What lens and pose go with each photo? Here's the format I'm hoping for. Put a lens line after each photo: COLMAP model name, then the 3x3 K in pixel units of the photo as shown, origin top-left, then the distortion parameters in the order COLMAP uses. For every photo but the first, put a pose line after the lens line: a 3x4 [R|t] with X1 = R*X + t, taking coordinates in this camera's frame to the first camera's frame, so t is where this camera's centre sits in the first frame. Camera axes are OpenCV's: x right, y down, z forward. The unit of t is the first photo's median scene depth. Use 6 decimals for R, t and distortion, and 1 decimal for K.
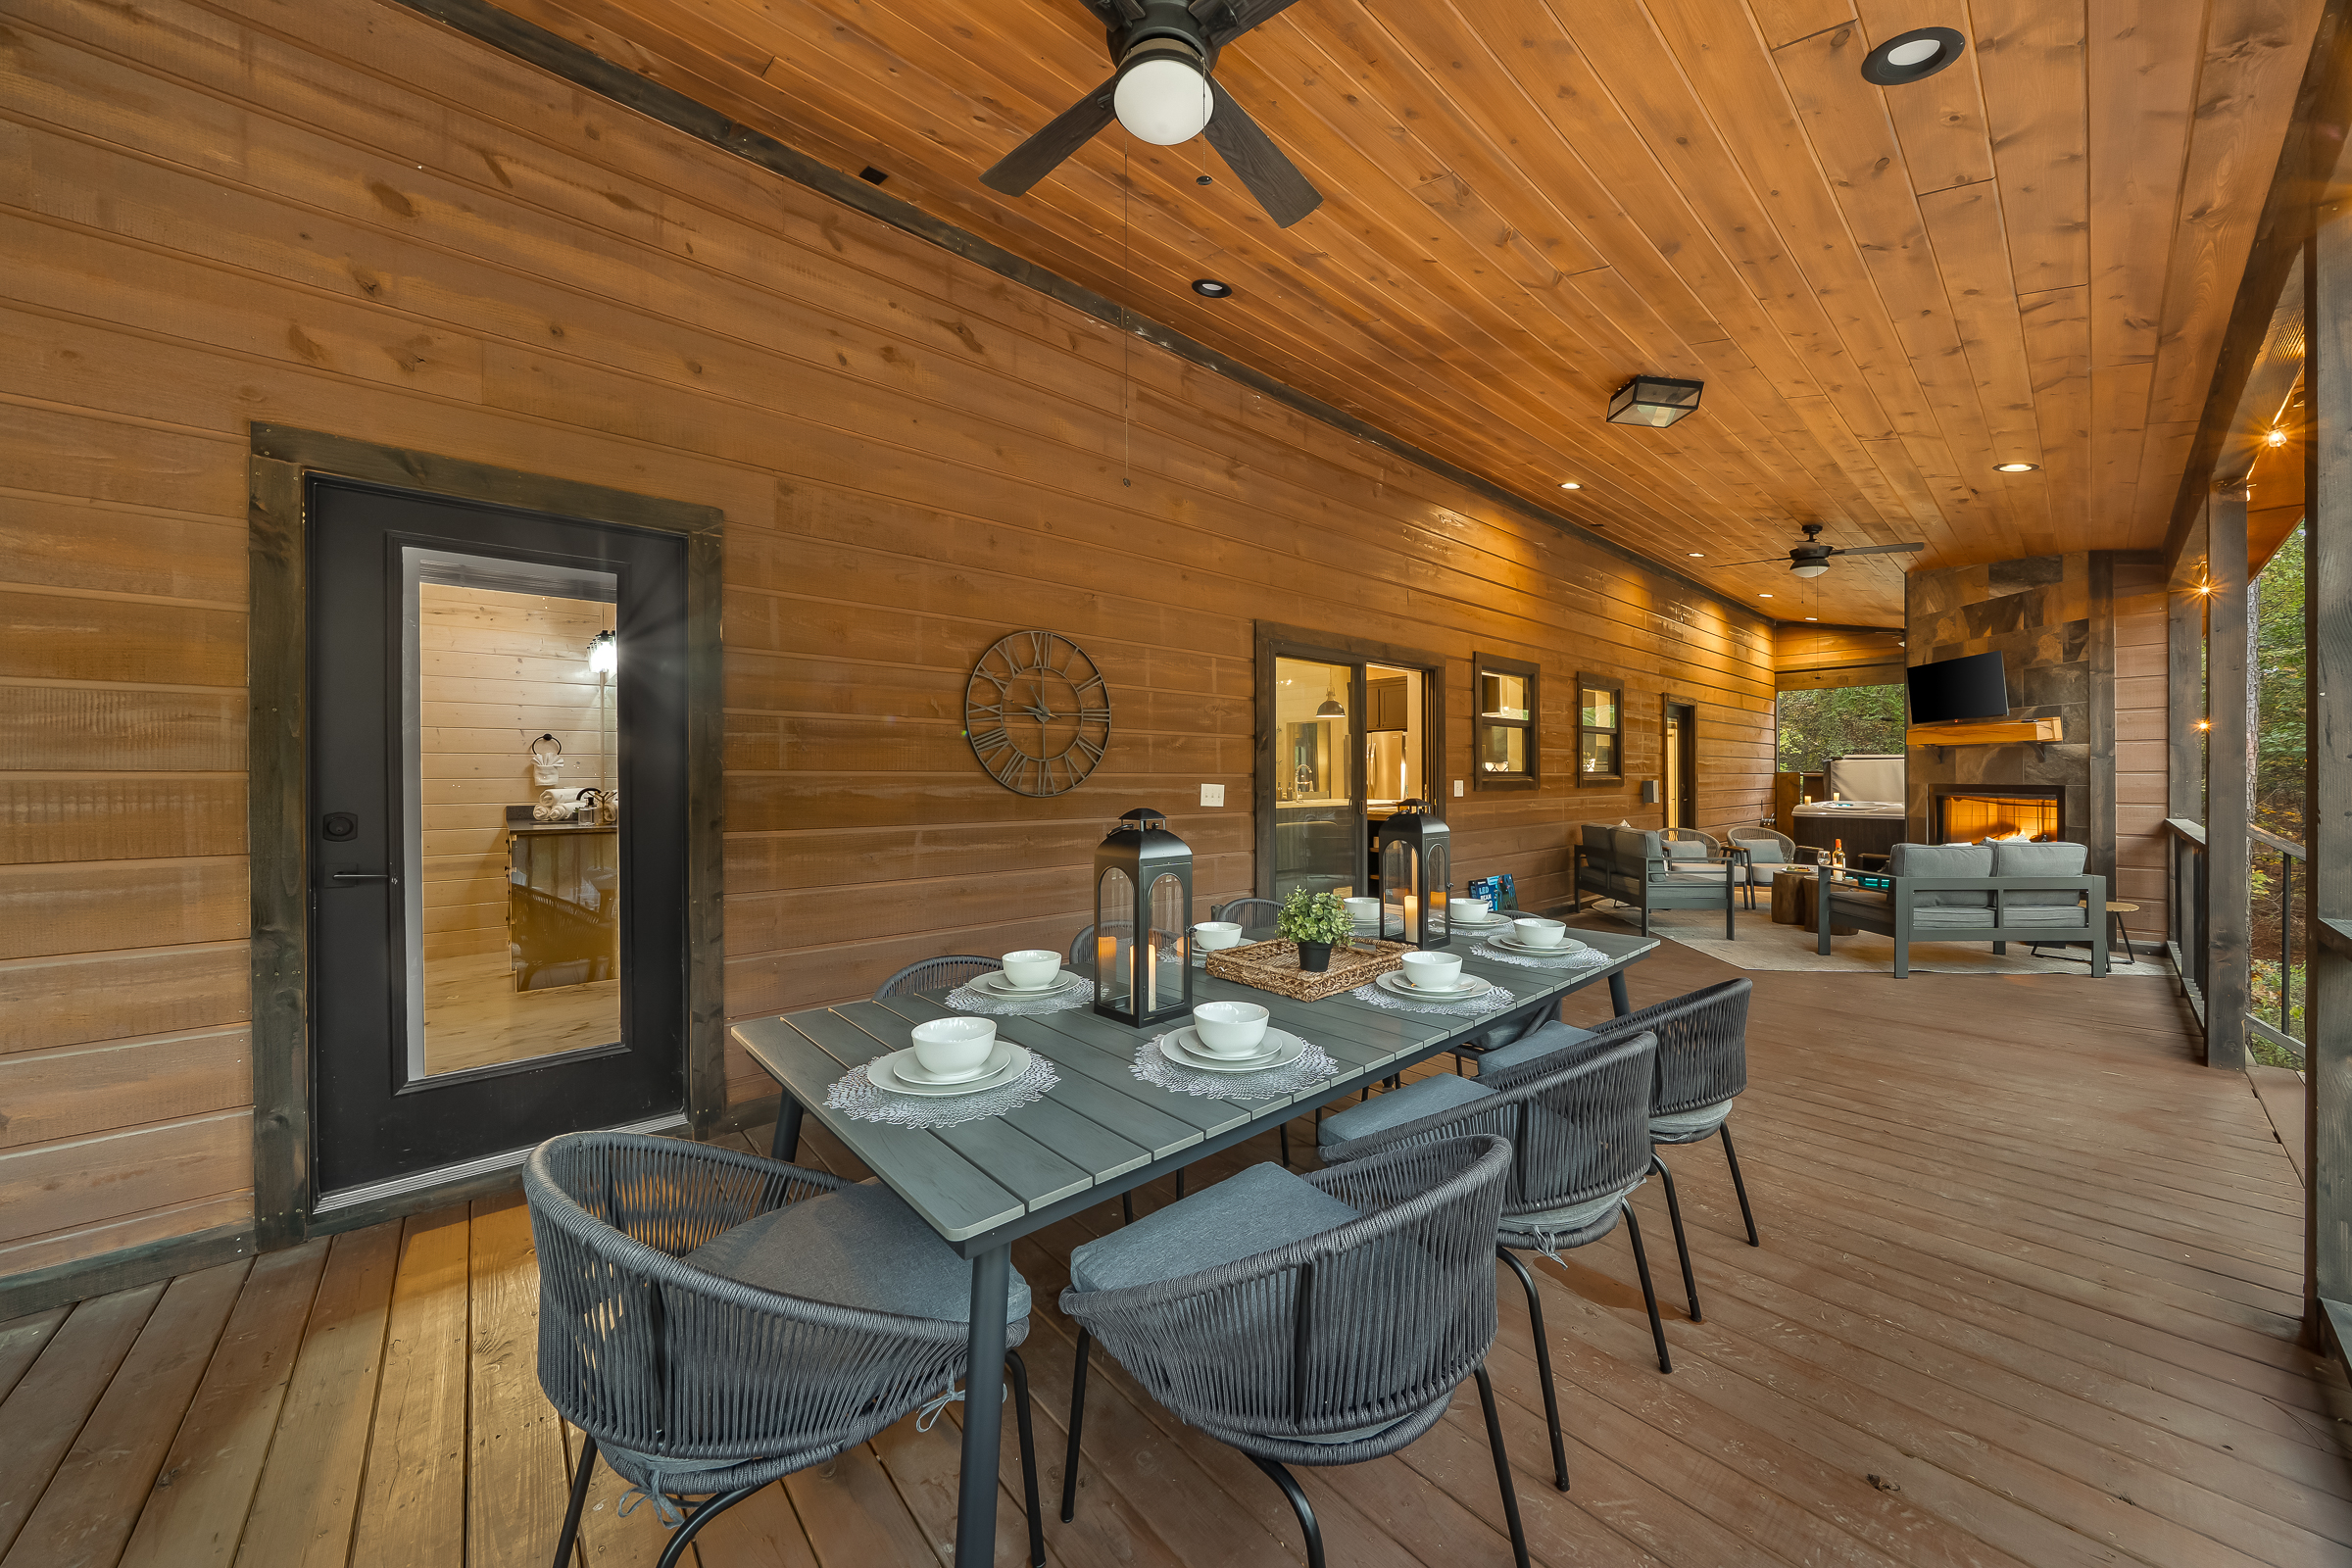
lens RADIAL K [[802.4, 0, 1185.6], [0, 802.4, 787.8], [0, 0, 1]] dist [-0.002881, -0.000302]
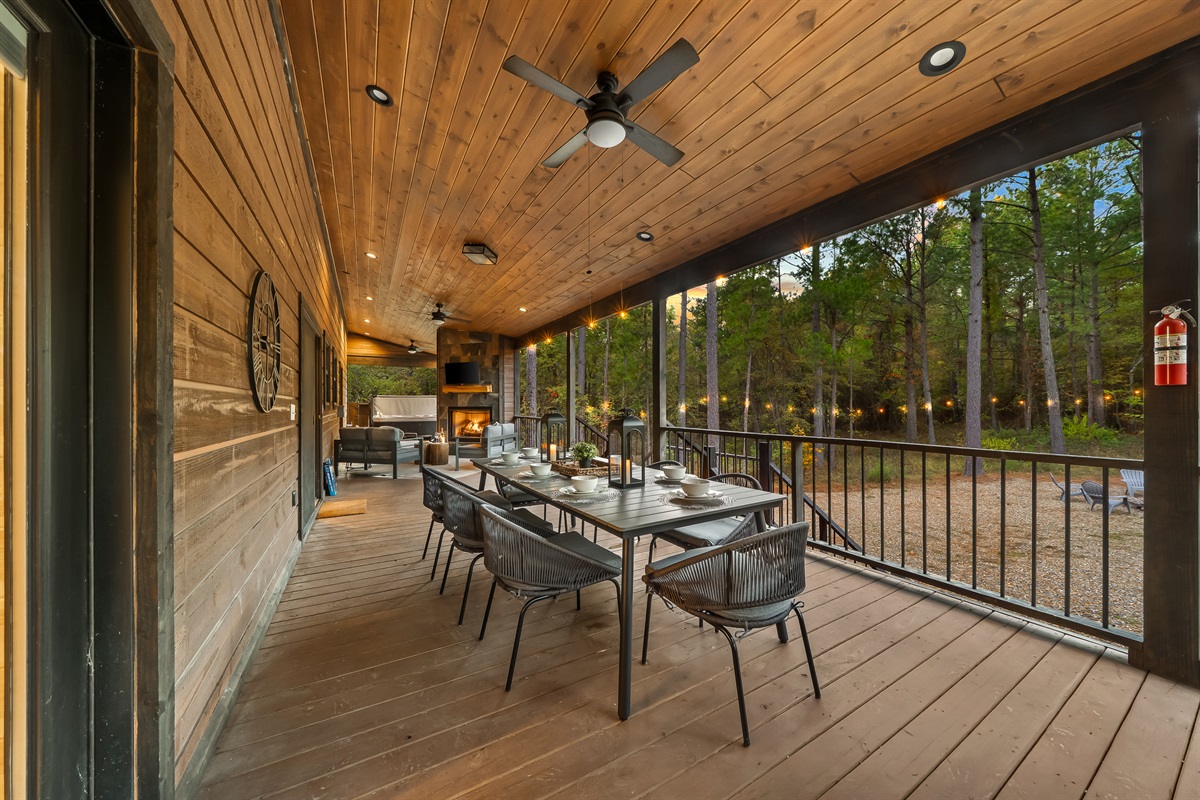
lens RADIAL K [[416.0, 0, 607.5], [0, 416.0, 405.7], [0, 0, 1]] dist [-0.001684, -0.000509]
pose [[0.187341, 0.002173, 0.982293, -0.414015], [0.014100, 0.999889, -0.004901, 0.007952], [-0.982194, 0.014769, 0.187289, 0.234955]]
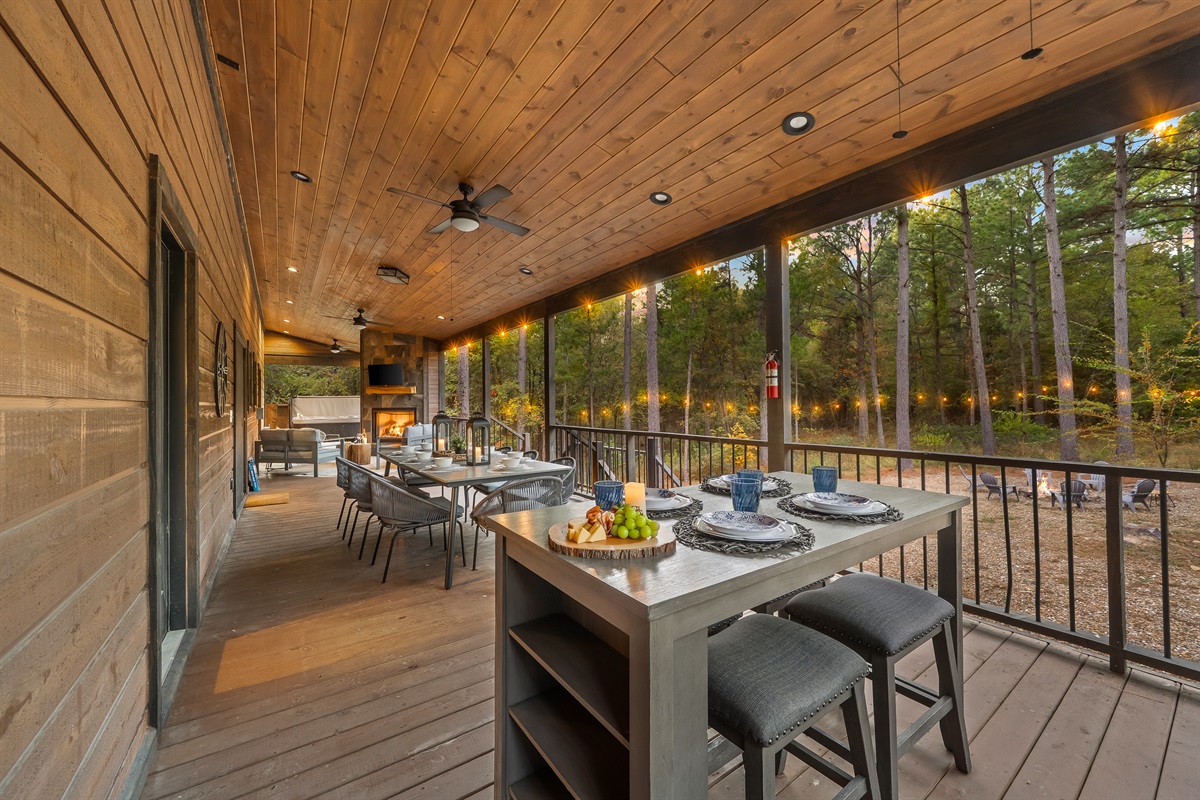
lens RADIAL K [[466.3, 0, 601.6], [0, 466.3, 399.5], [0, 0, 1]] dist [0.006777, 0.000411]
pose [[0.115157, 0.009866, 0.993298, -0.654708], [0.019786, 0.999729, -0.012224, 0.002491], [-0.993150, 0.021062, 0.114931, 0.042014]]
